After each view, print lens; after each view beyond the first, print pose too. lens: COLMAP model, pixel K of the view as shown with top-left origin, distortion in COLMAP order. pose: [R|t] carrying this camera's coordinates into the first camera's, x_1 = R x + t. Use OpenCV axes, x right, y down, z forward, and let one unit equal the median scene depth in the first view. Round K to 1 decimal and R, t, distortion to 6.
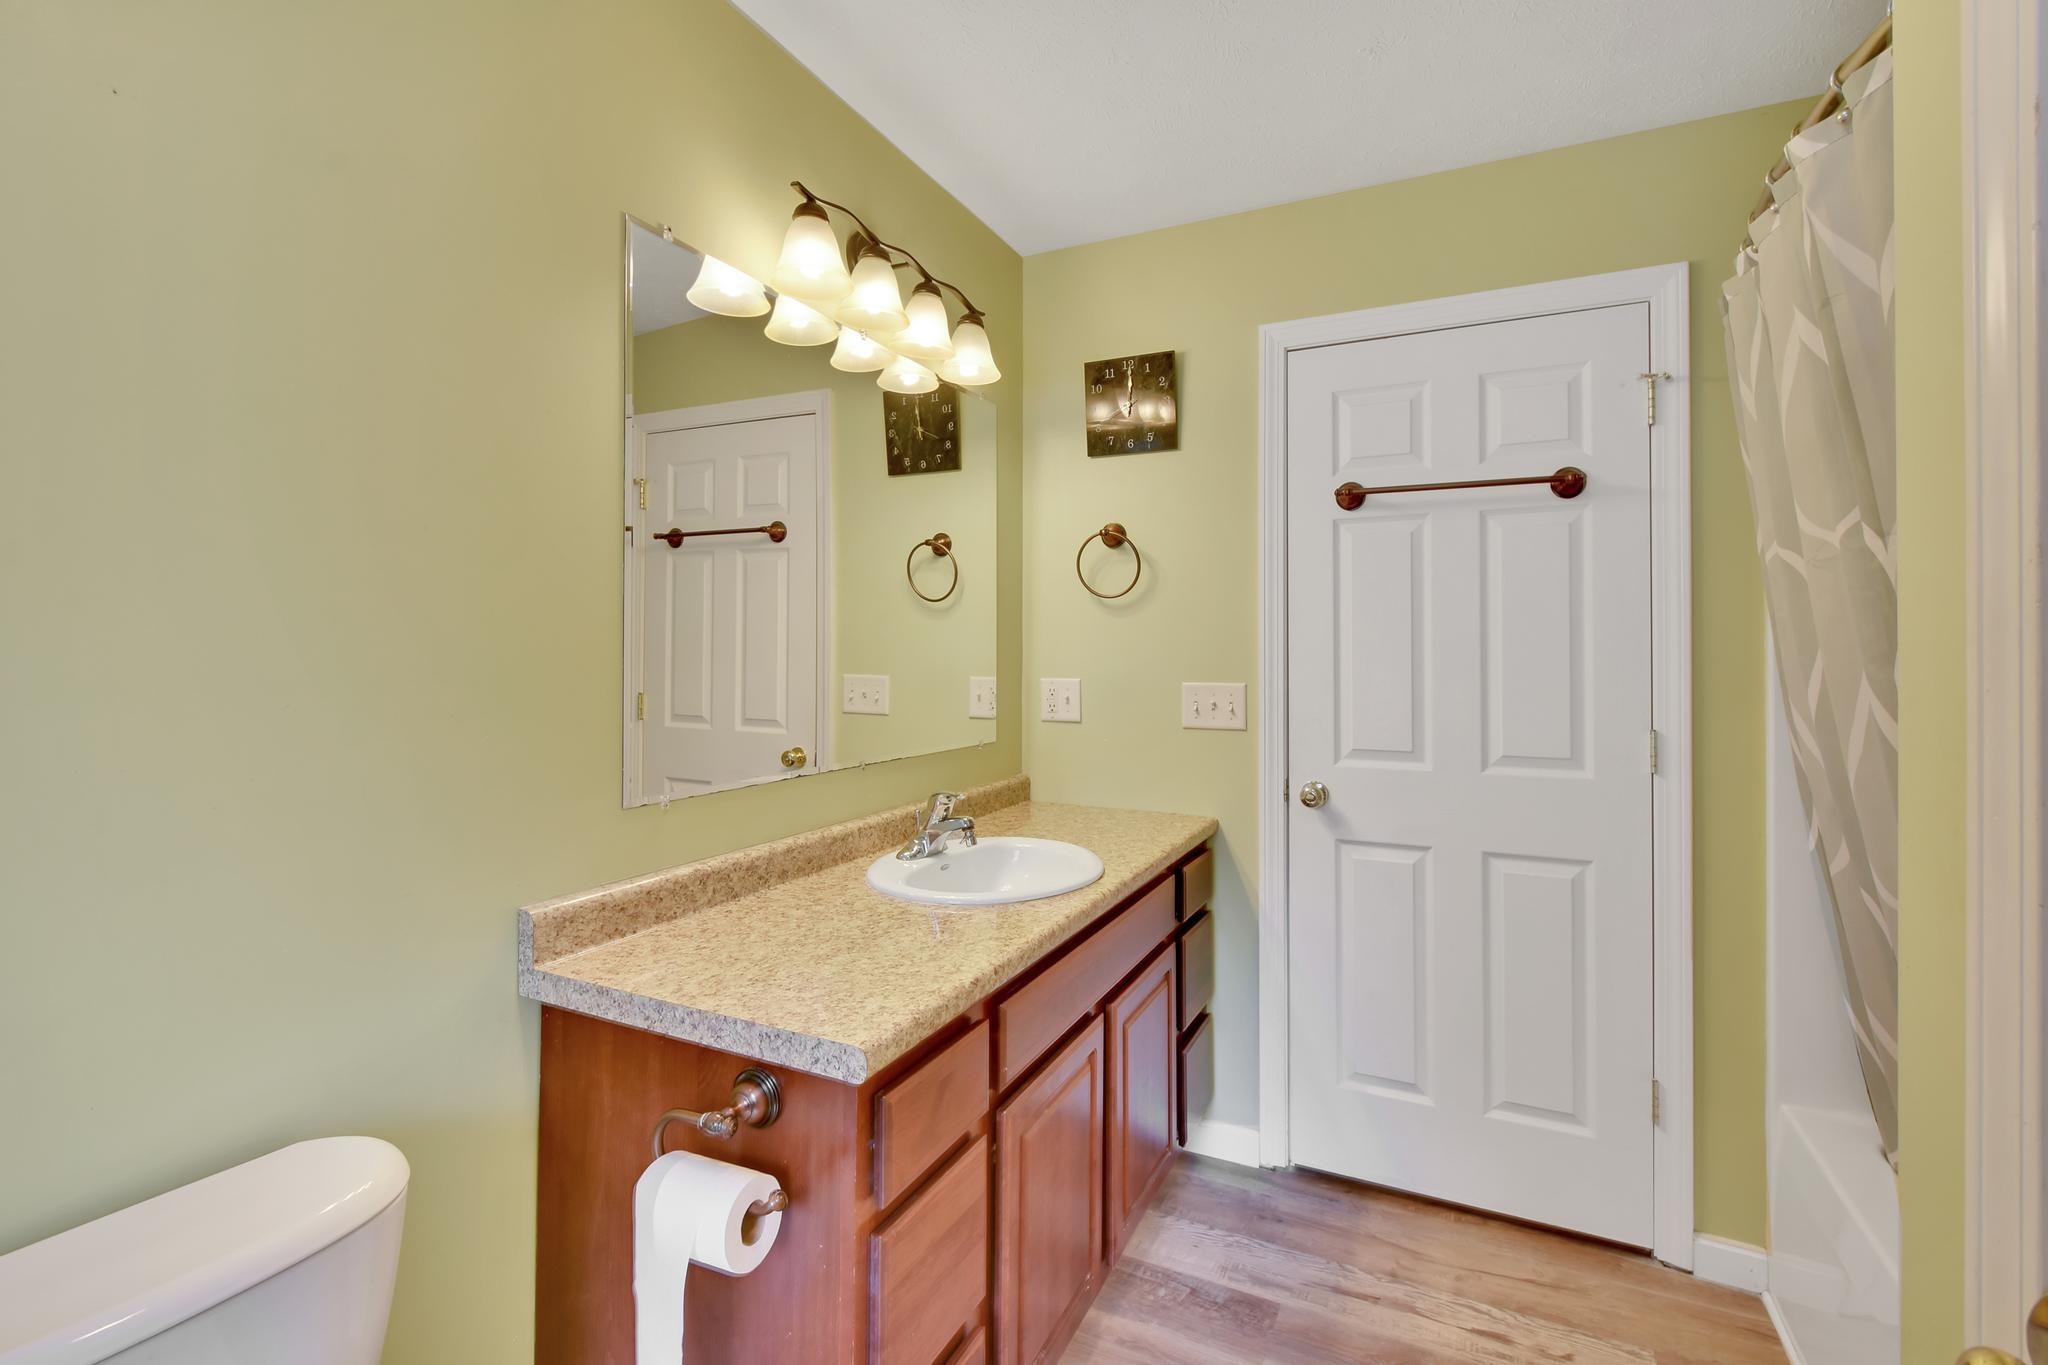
lens RADIAL K [[928.9, 0, 1083.3], [0, 928.9, 643.6], [0, 0, 1]] dist [0.006001, -0.002526]
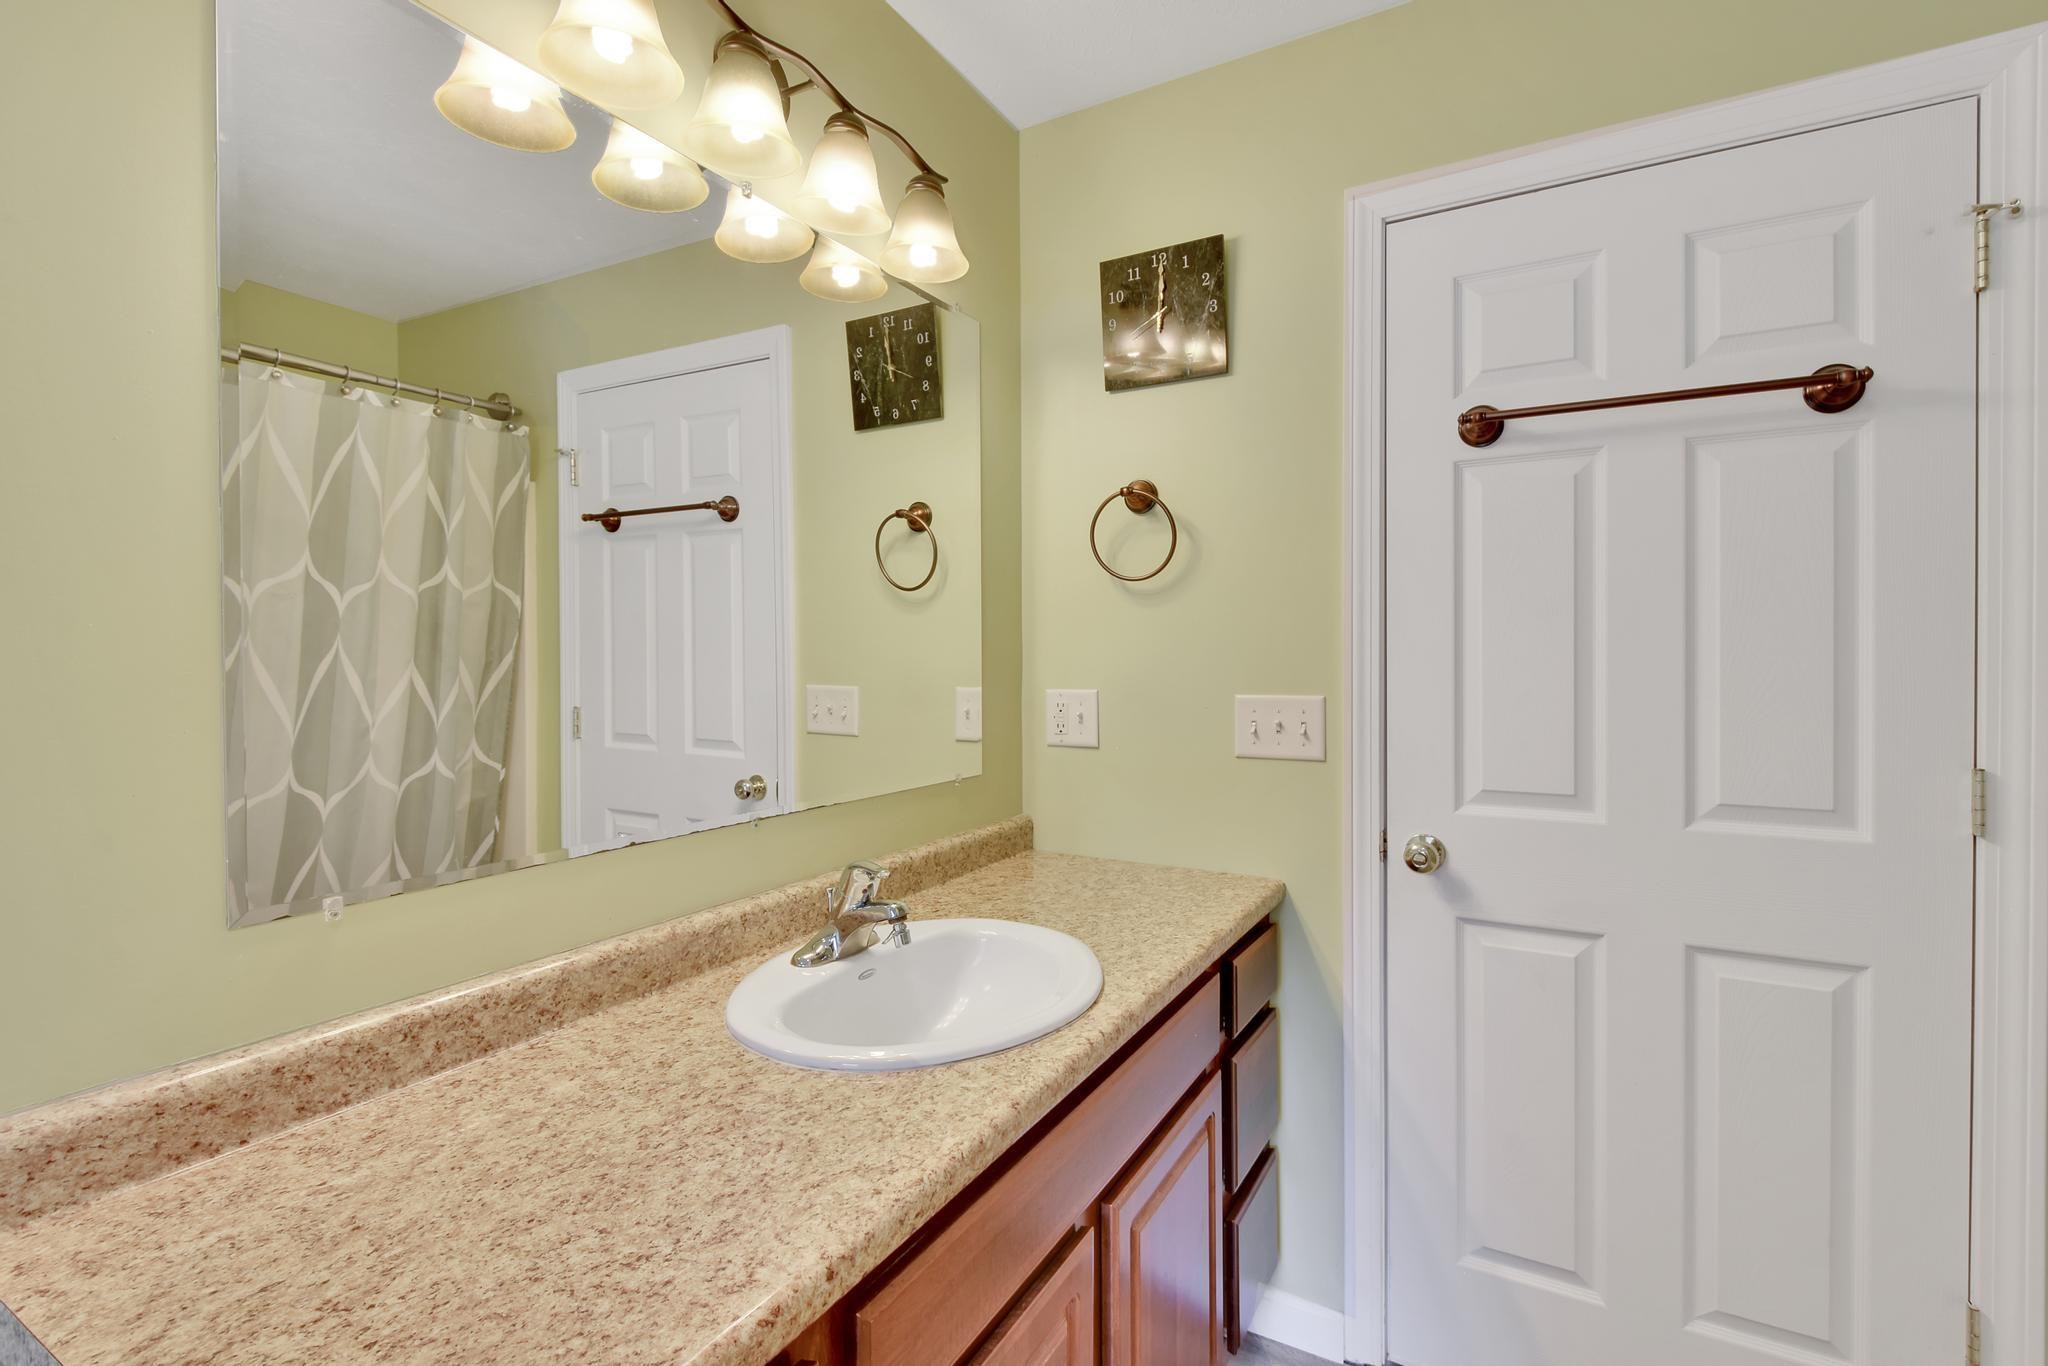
lens RADIAL K [[928.9, 0, 1044.4], [0, 928.9, 675.1], [0, 0, 1]] dist [0.006001, -0.002526]
pose [[0.993145, -0.004979, -0.116783, 0.046688], [0.008493, 0.999525, 0.029615, 0.003665], [0.116580, -0.030404, 0.992716, 0.279565]]
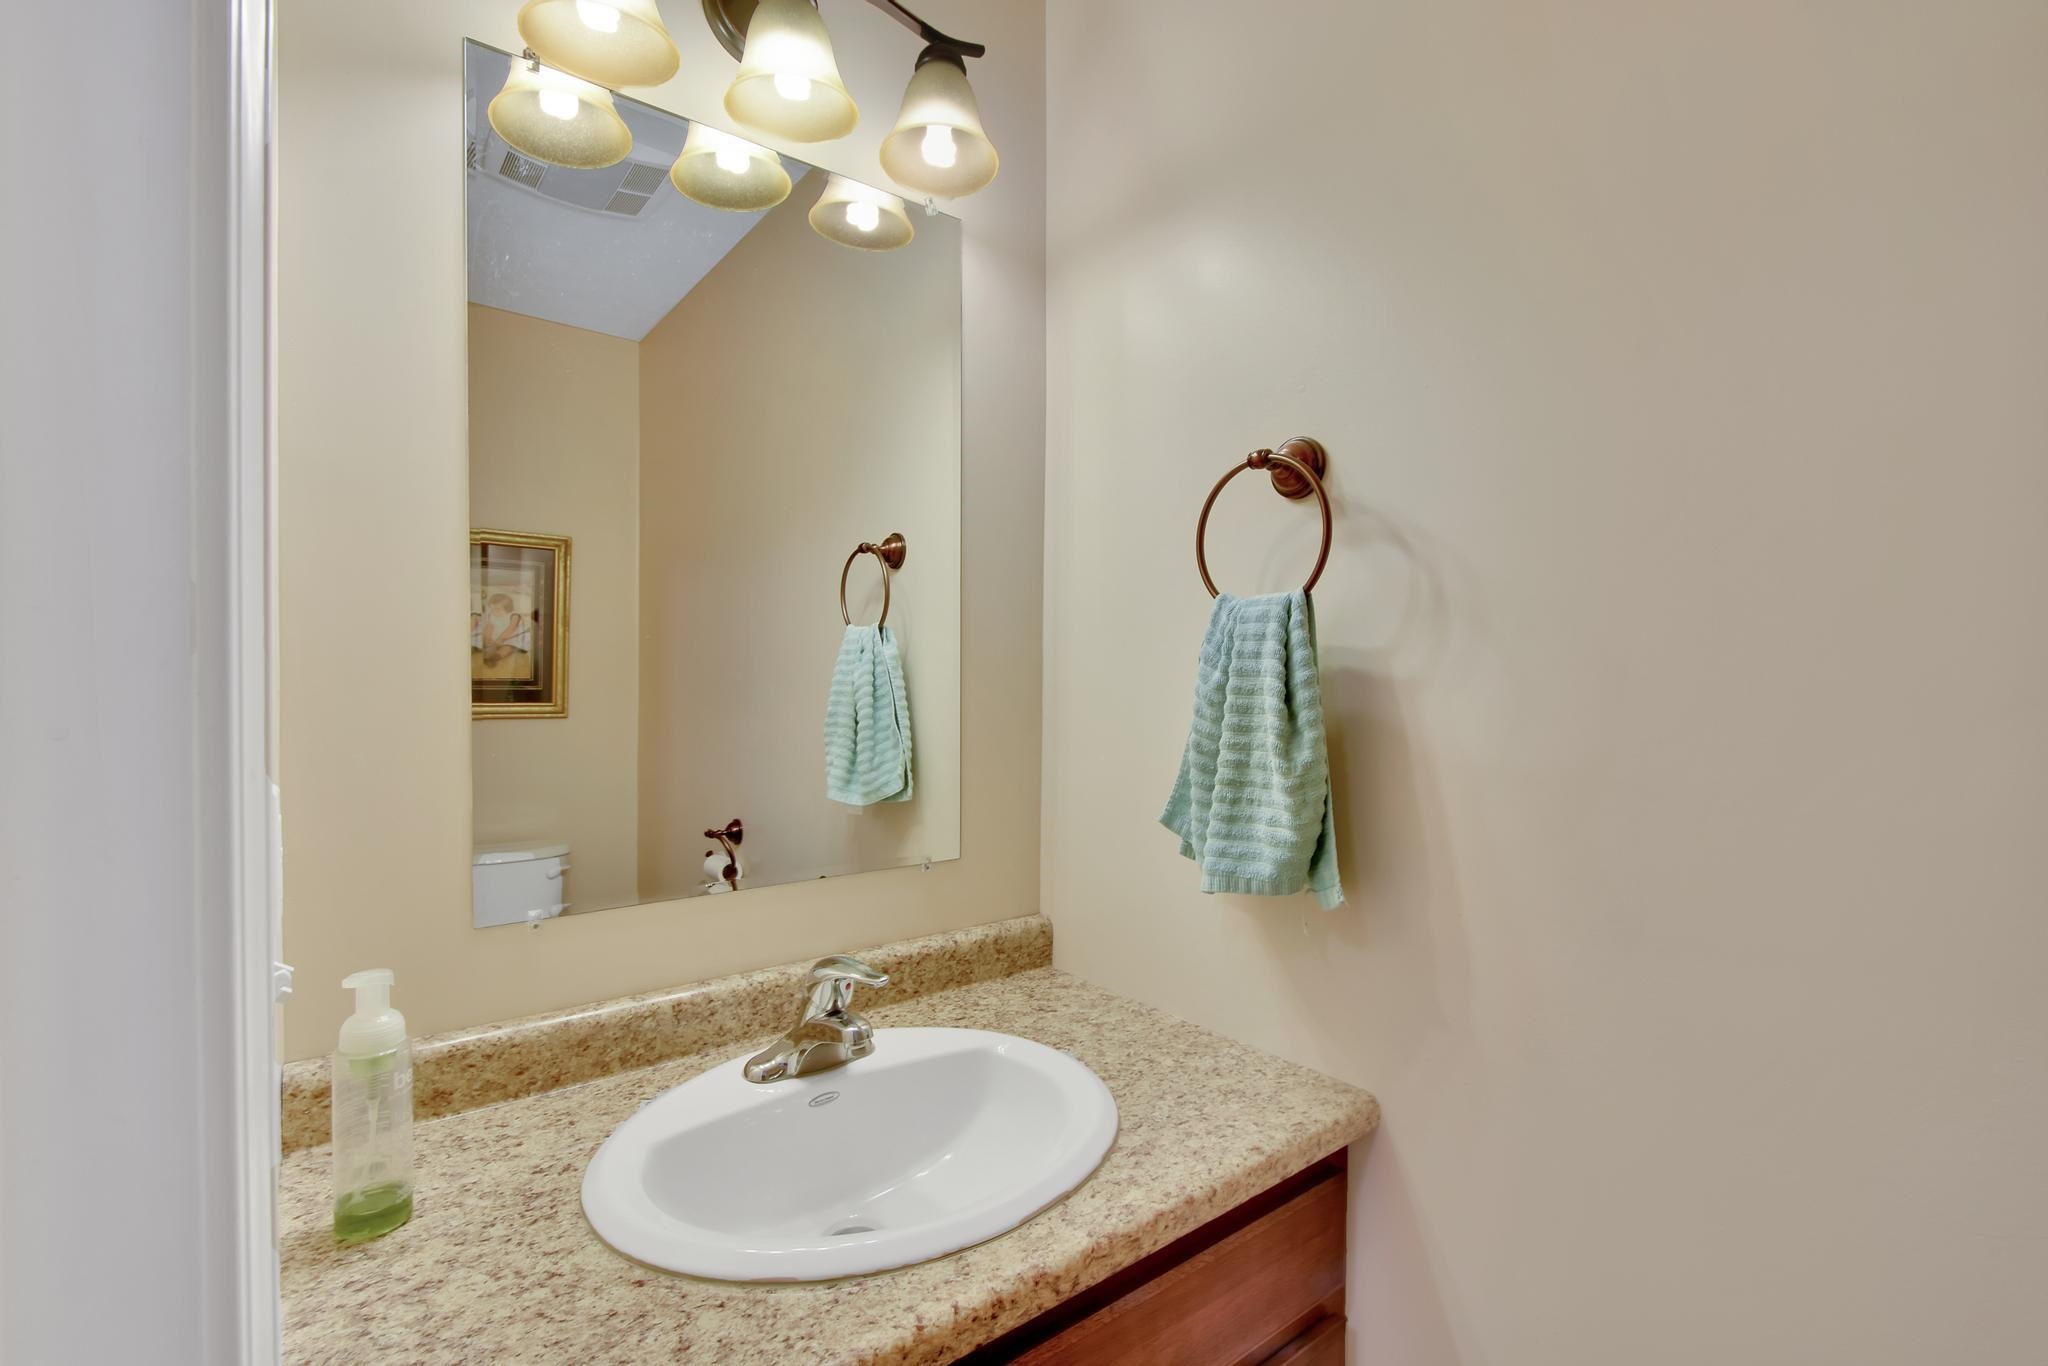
lens RADIAL K [[980.3, 0, 1027.8], [0, 980.3, 705.9], [0, 0, 1]] dist [-0.018937, -0.001474]
pose [[0.889172, 0.029406, -0.456628, 0.161323], [-0.009972, 0.998941, 0.044913, -0.005258], [0.457465, -0.035382, 0.888524, 0.463892]]
